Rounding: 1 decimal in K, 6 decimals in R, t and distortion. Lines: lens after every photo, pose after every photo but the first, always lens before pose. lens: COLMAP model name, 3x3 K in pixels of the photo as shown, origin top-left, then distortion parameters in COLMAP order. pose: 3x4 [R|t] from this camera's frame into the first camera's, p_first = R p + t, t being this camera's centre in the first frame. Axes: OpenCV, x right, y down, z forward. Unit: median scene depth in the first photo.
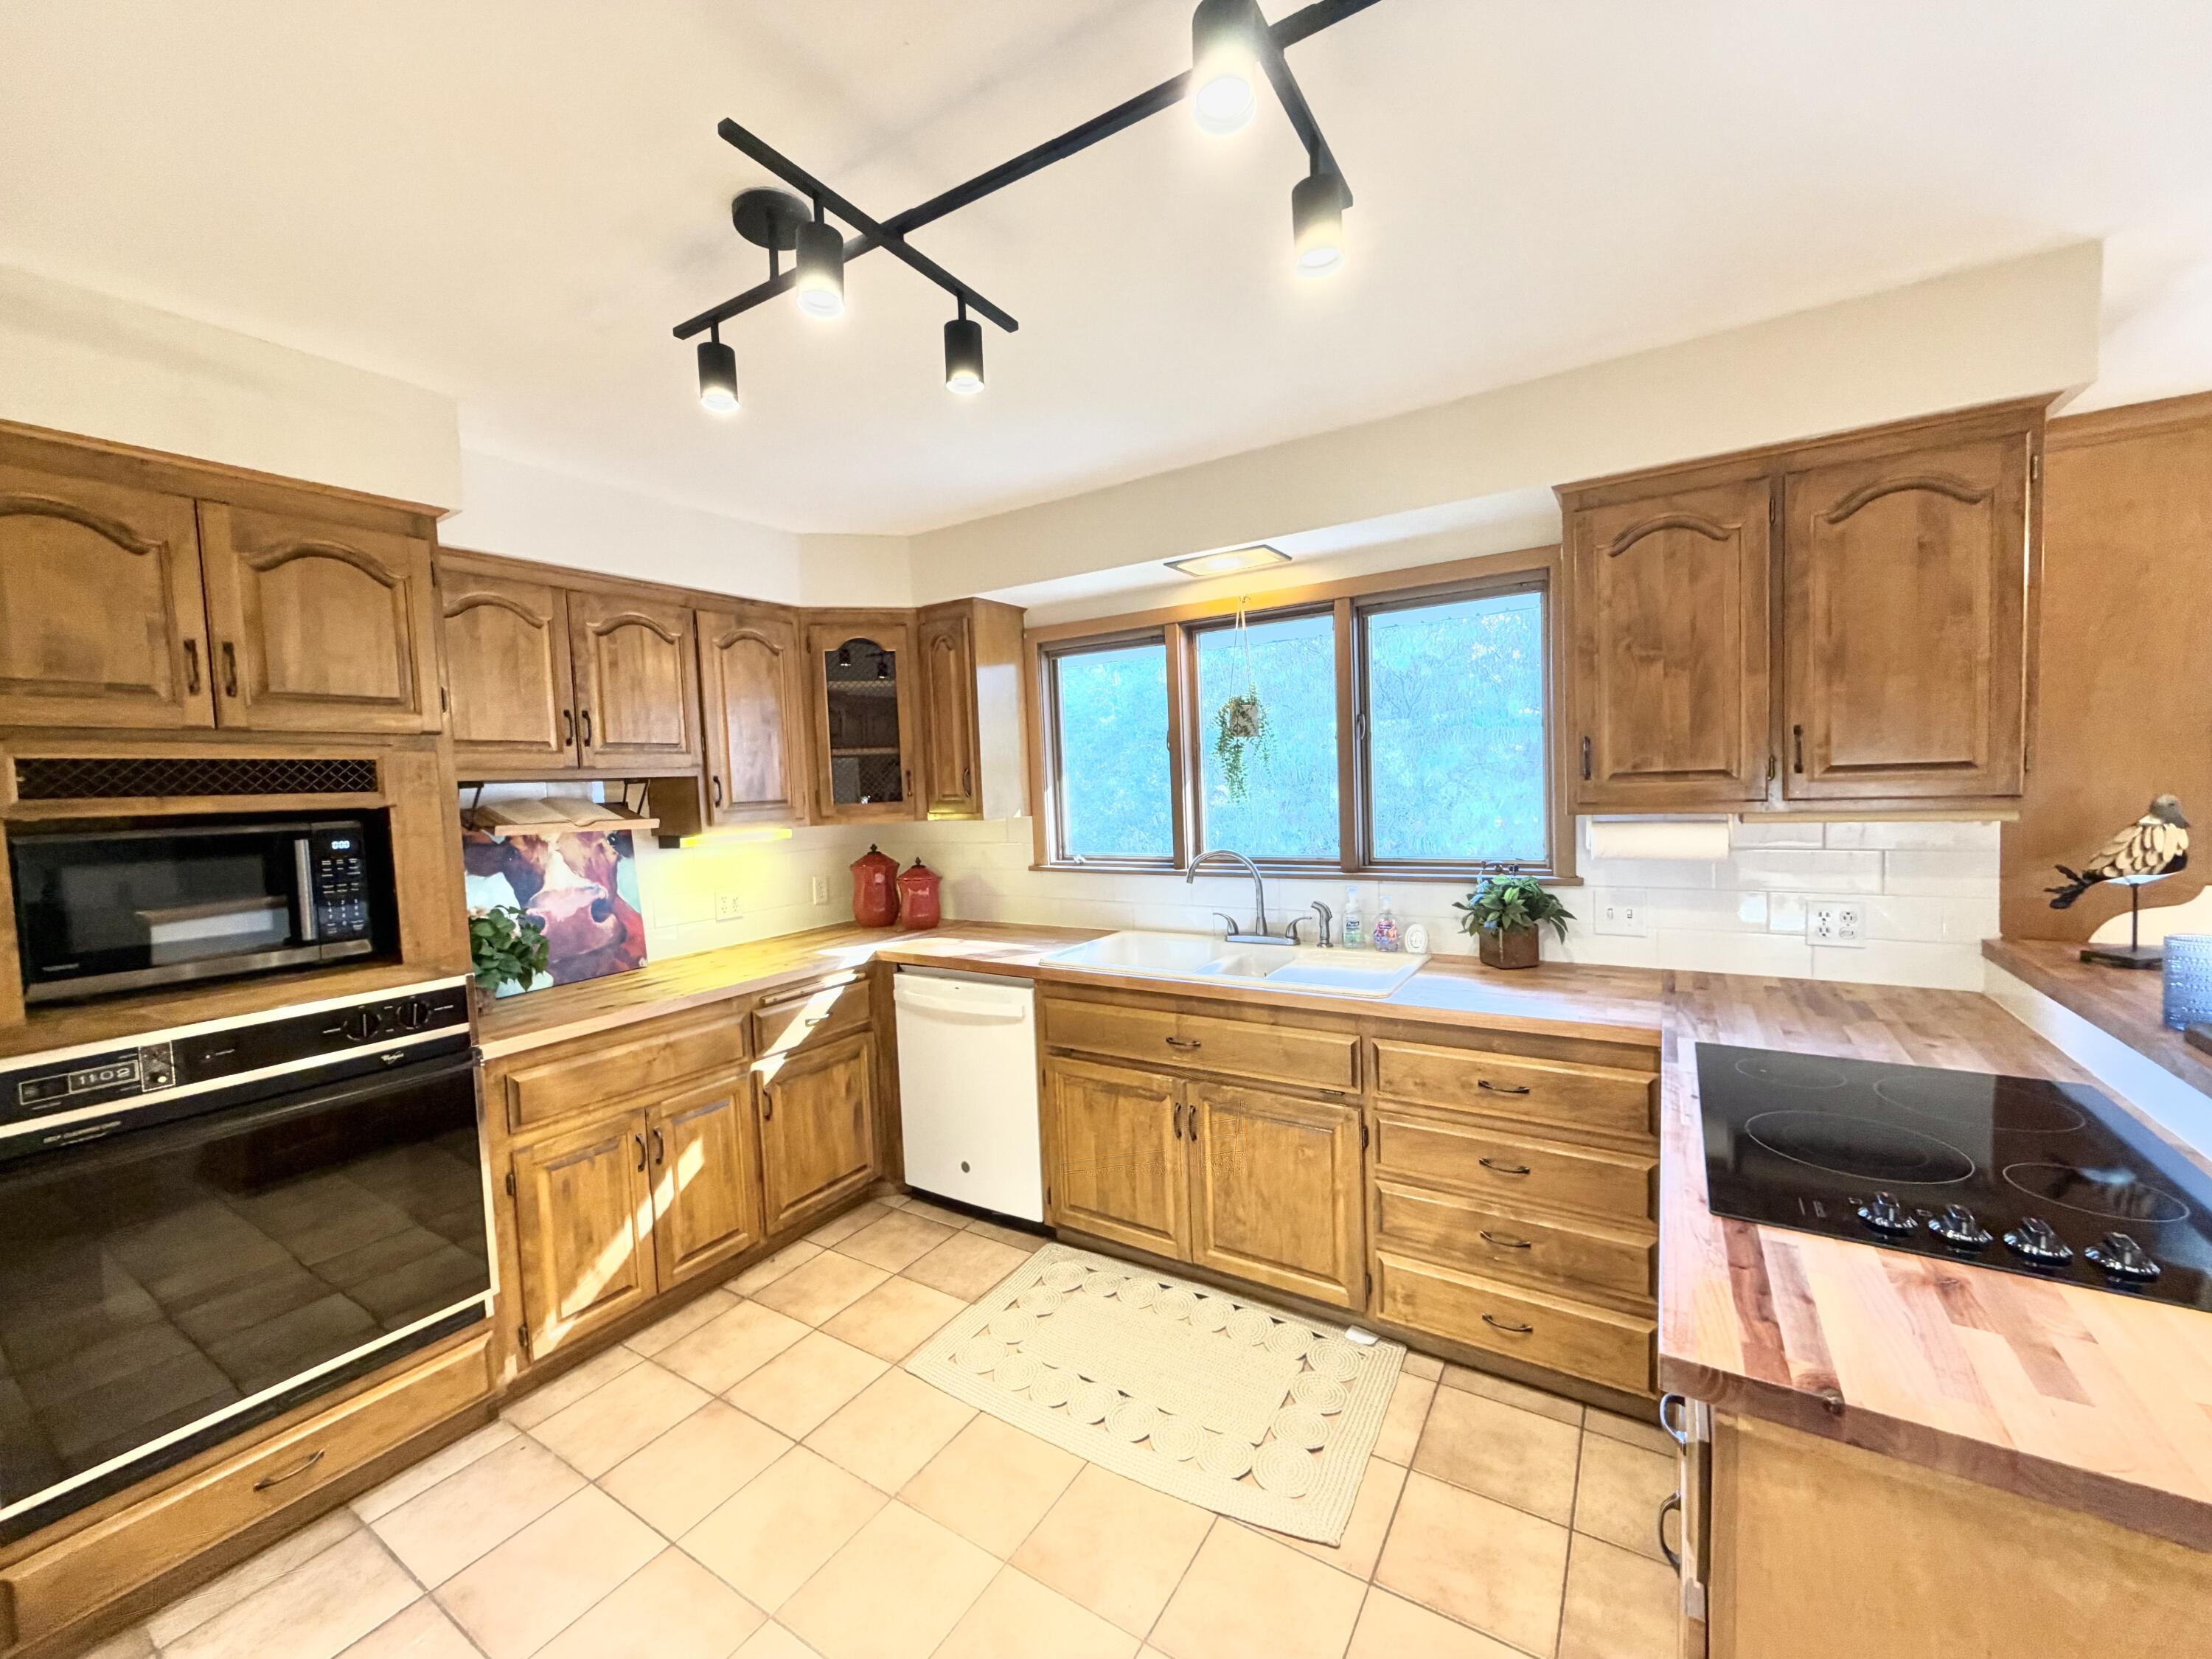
lens RADIAL K [[893.0, 0, 1095.6], [0, 893.0, 829.6], [0, 0, 1]] dist [0.001777, 0.000694]
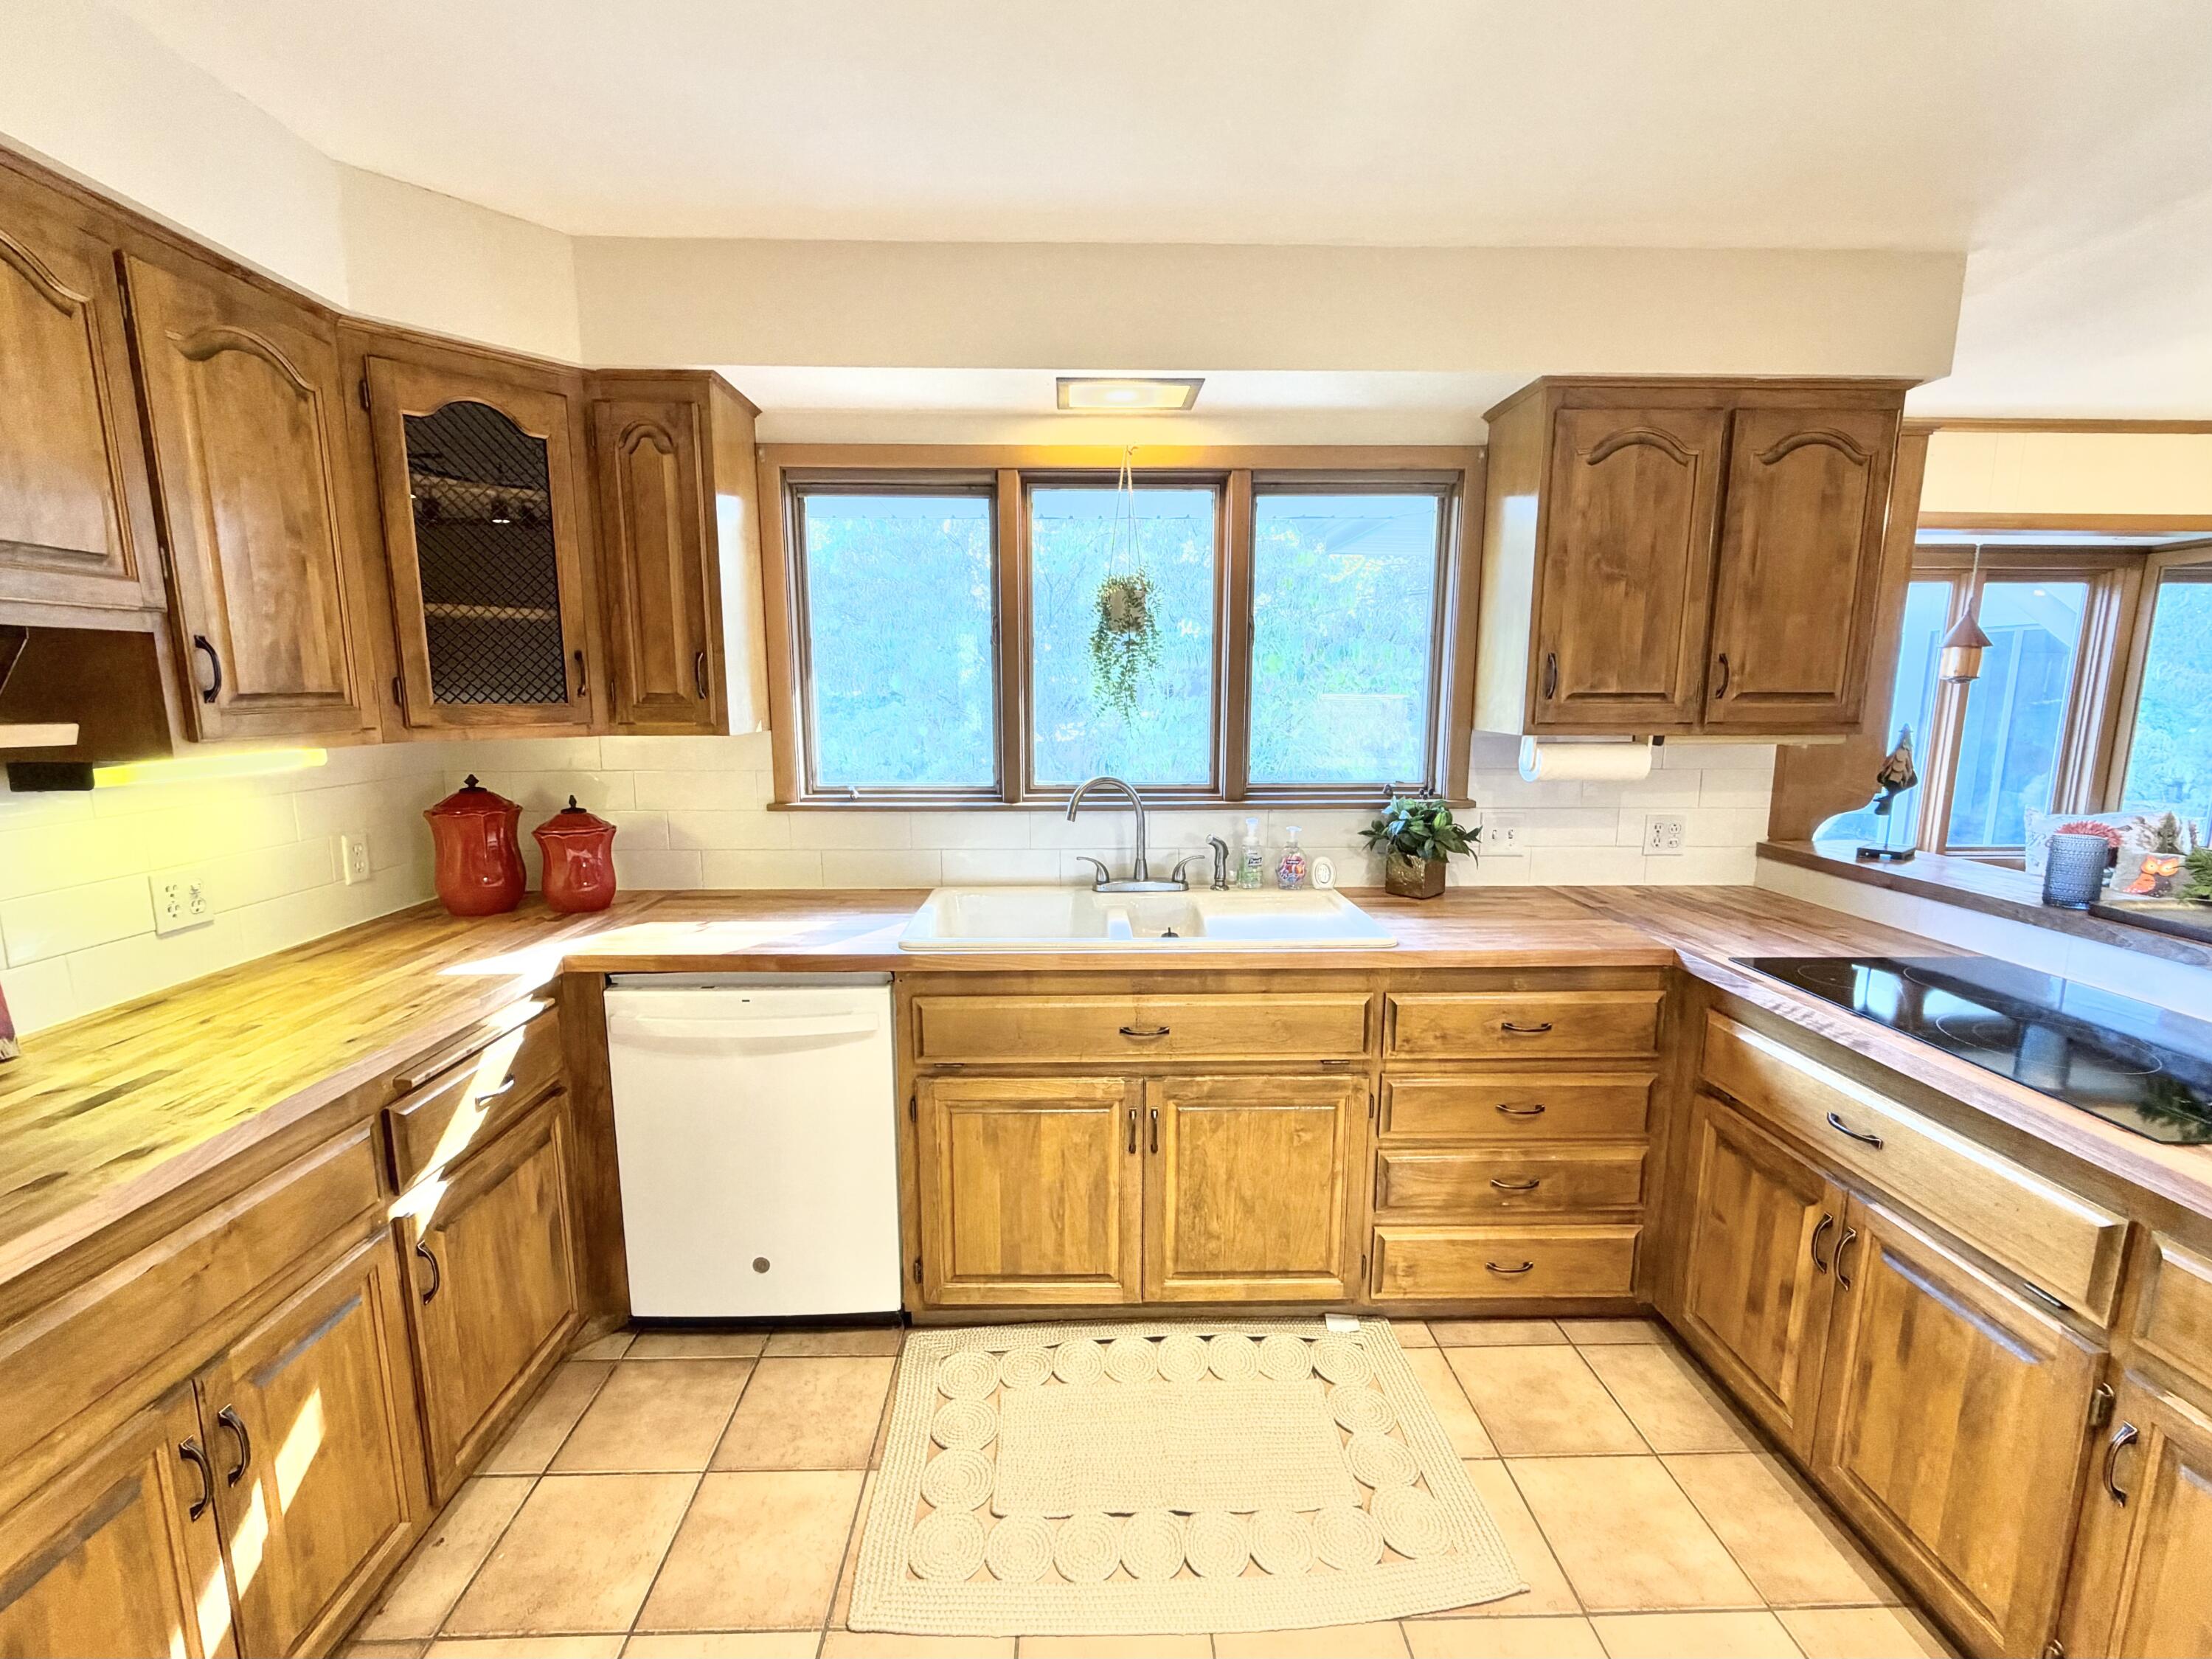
lens RADIAL K [[937.8, 0, 1097.2], [0, 937.8, 831.6], [0, 0, 1]] dist [0.001736, 0.000637]
pose [[0.826658, -0.047415, 0.560704, -0.350575], [-0.000386, 0.996396, 0.084828, 0.000989], [-0.562705, -0.070340, 0.823660, 0.350918]]
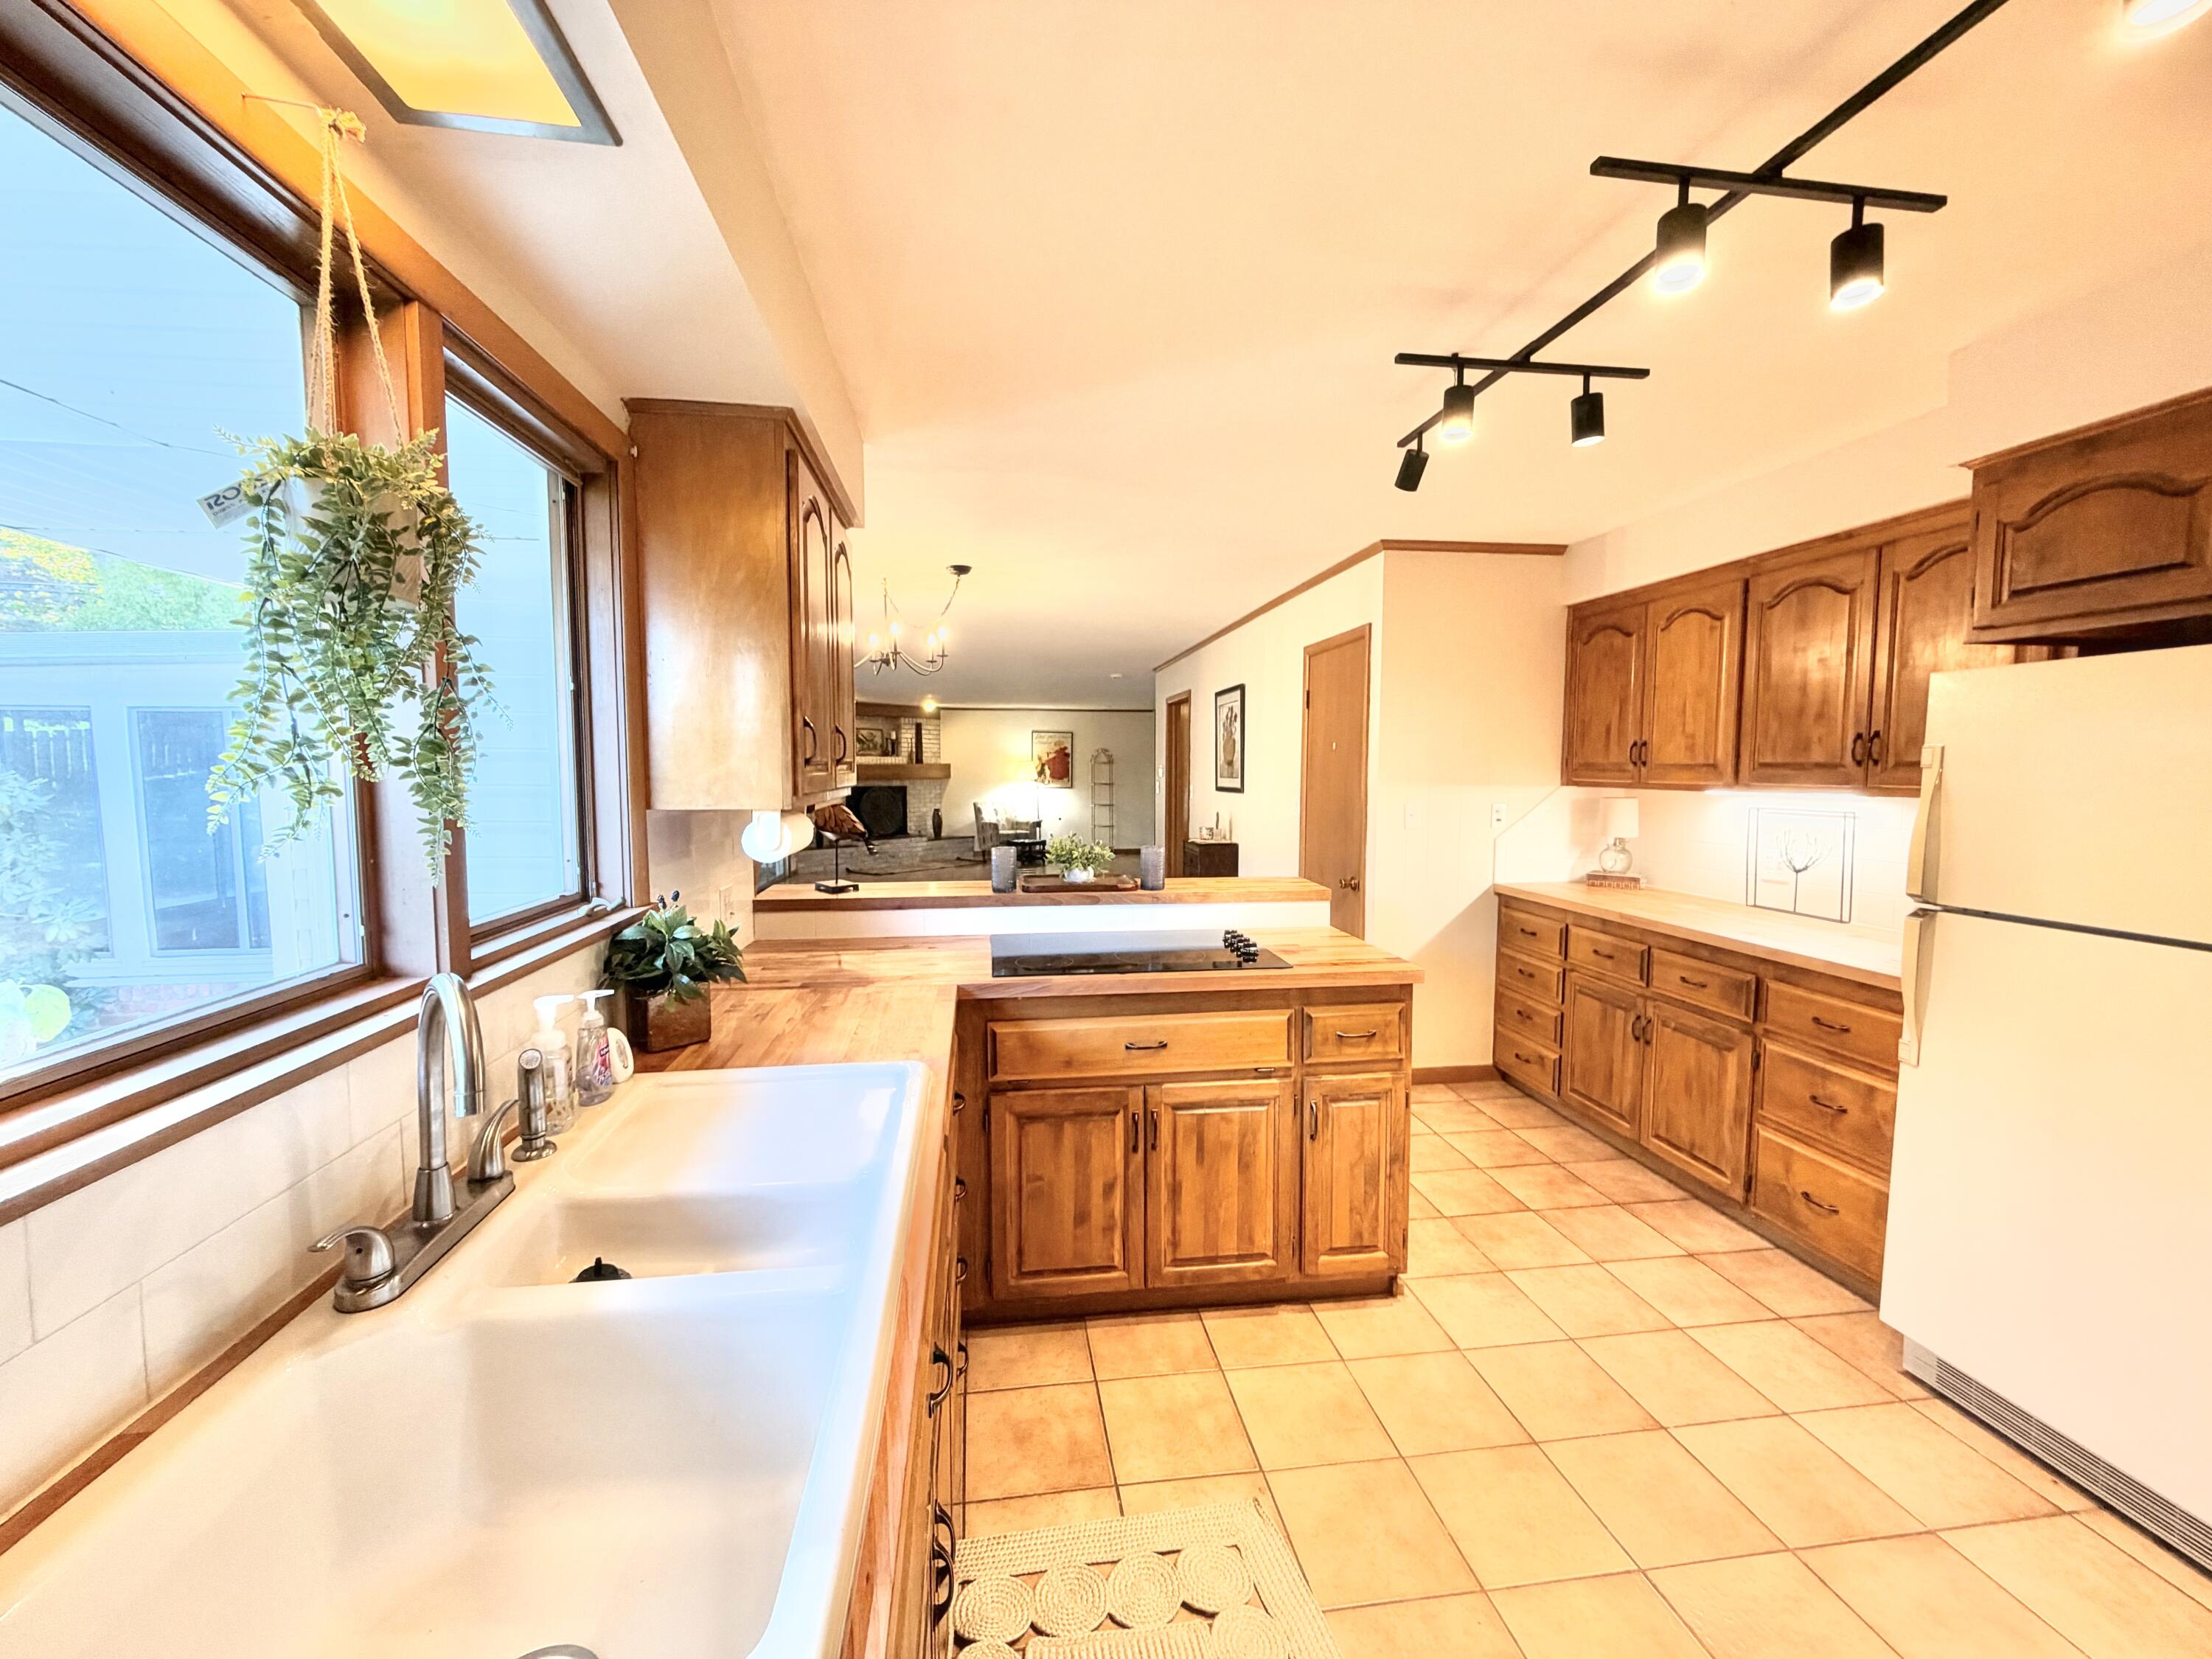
lens RADIAL K [[878.3, 0, 1097.5], [0, 878.3, 829.5], [0, 0, 1]] dist [-0.001235, 0.000099]
pose [[-0.646532, -0.015884, 0.762721, -0.239227], [0.071360, 0.994140, 0.081193, -0.036630], [-0.759542, 0.106922, -0.641610, 1.091279]]
